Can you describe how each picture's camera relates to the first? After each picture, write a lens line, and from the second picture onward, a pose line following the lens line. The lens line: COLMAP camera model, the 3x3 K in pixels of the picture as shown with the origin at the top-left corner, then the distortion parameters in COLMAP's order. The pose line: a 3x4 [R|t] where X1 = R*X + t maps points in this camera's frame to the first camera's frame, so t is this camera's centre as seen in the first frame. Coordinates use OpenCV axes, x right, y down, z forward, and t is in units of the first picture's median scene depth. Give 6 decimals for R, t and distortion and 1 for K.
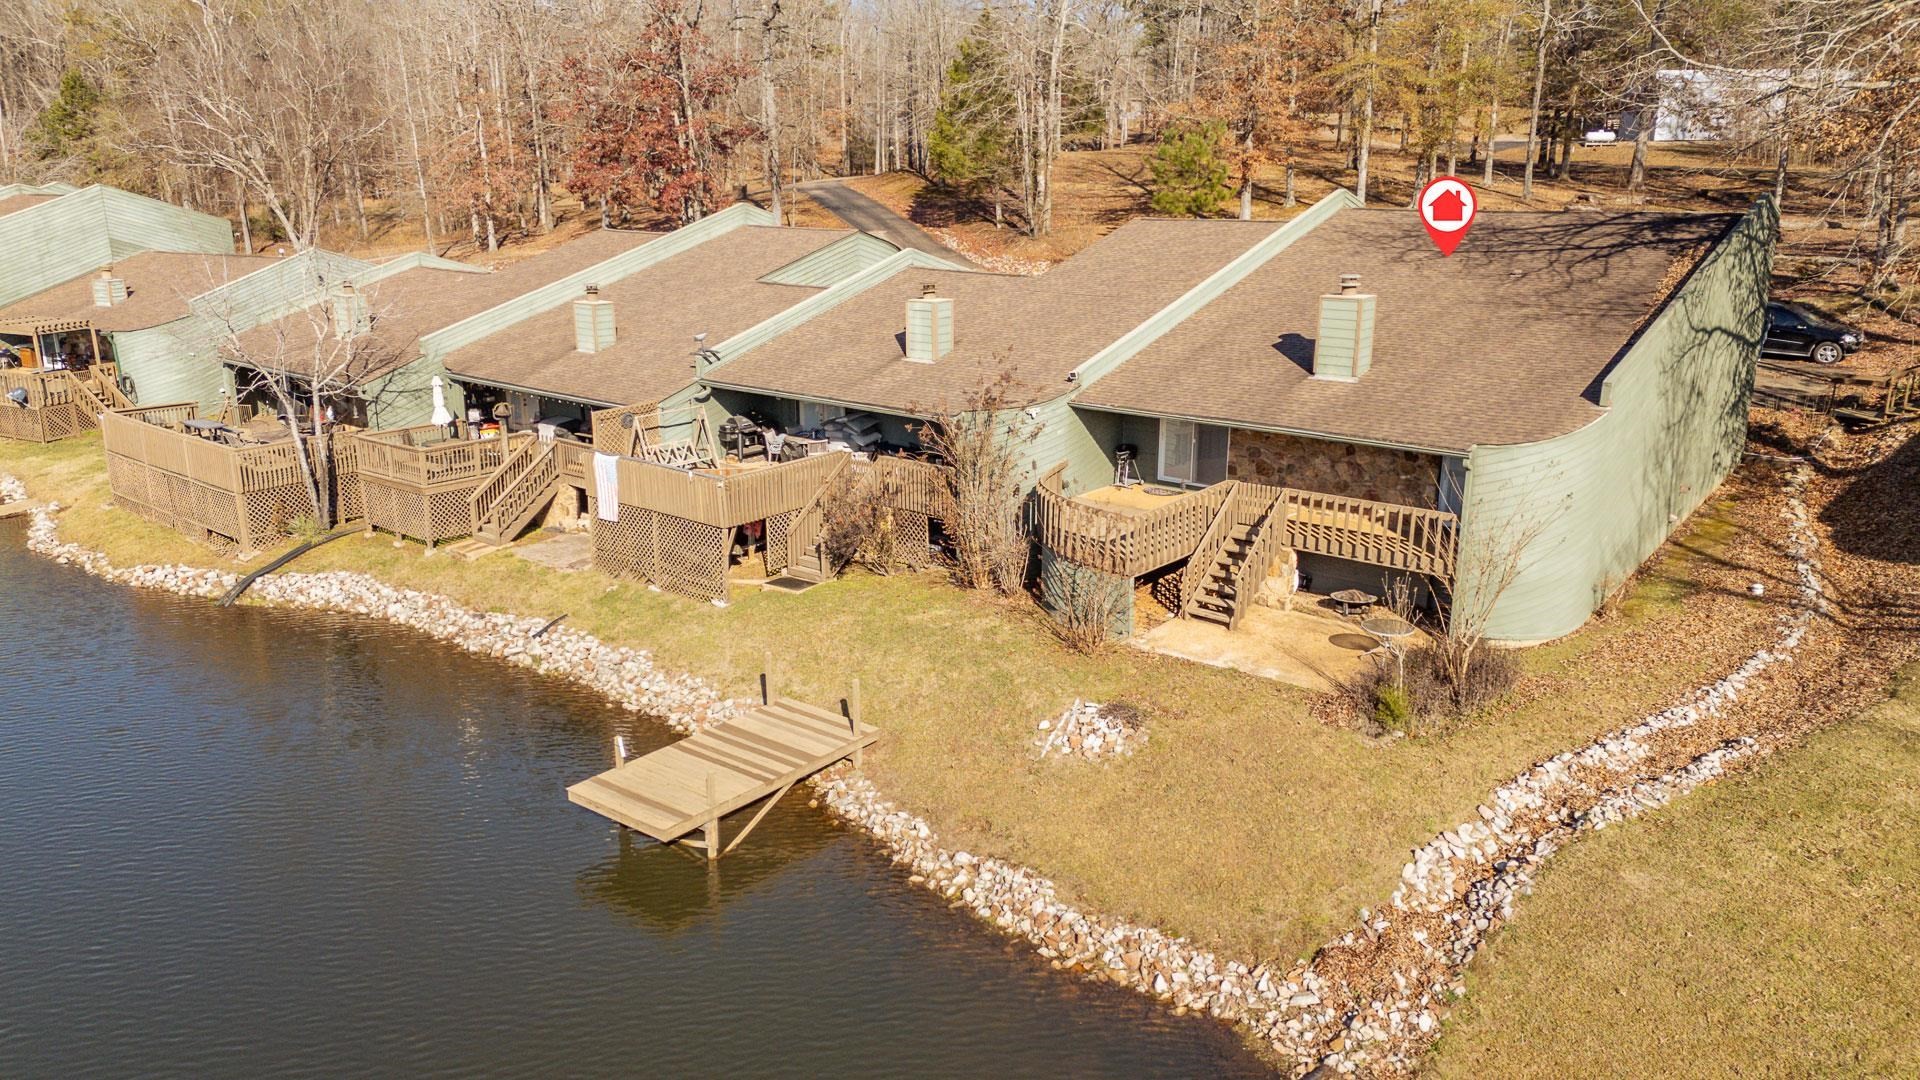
lens RADIAL K [[1401.3, 0, 958.0], [0, 1401.3, 543.4], [0, 0, 1]] dist [0.055670, -0.046259]
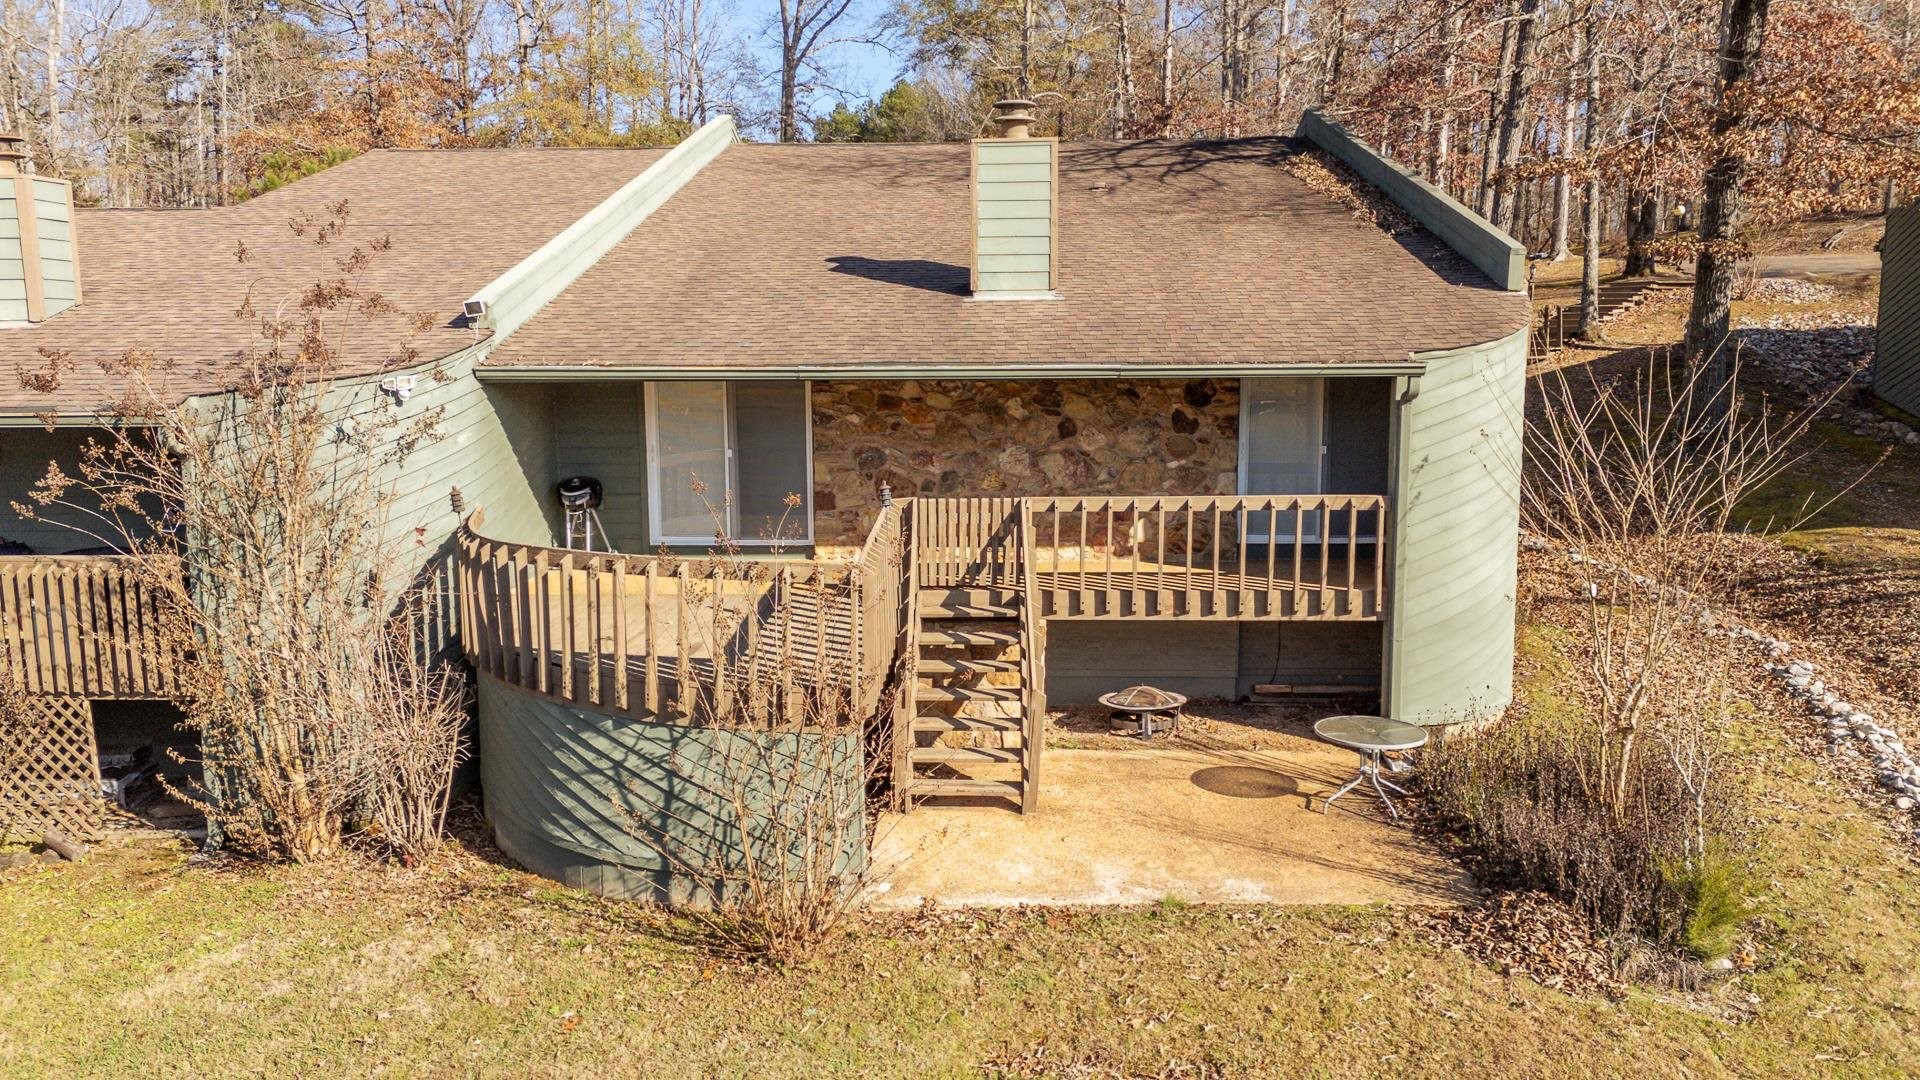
lens RADIAL K [[1401.3, 0, 967.3], [0, 1401.3, 543.9], [0, 0, 1]] dist [0.055670, -0.046259]
pose [[0.781099, -0.091483, 0.617670, -0.075803], [0.170850, 0.982772, -0.070498, 0.006598], [-0.600579, 0.160595, 0.783271, 0.614352]]
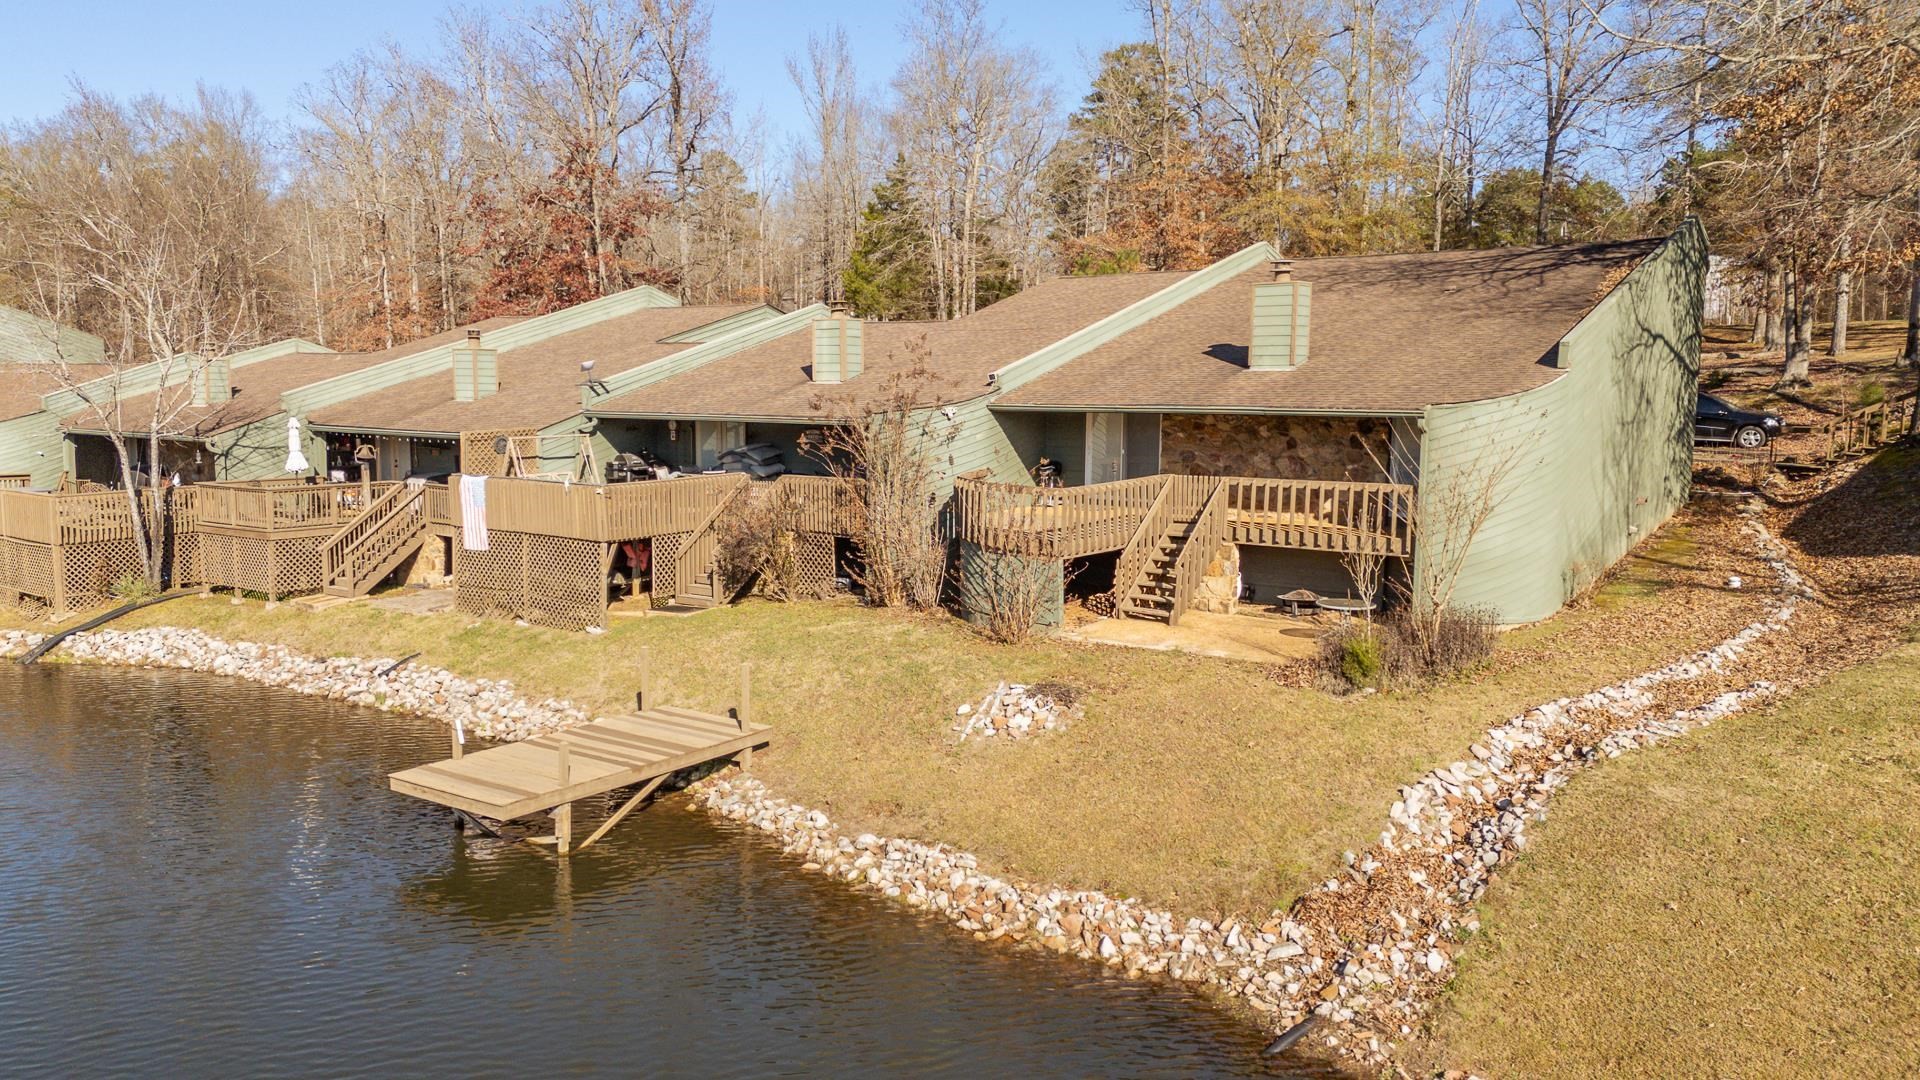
lens RADIAL K [[1401.3, 0, 961.5], [0, 1401.3, 546.4], [0, 0, 1]] dist [0.055670, -0.046259]
pose [[0.998198, 0.000132, 0.060008, 0.007248], [0.009109, 0.988077, -0.153691, 0.138740], [-0.059313, 0.153961, 0.986295, 0.112710]]
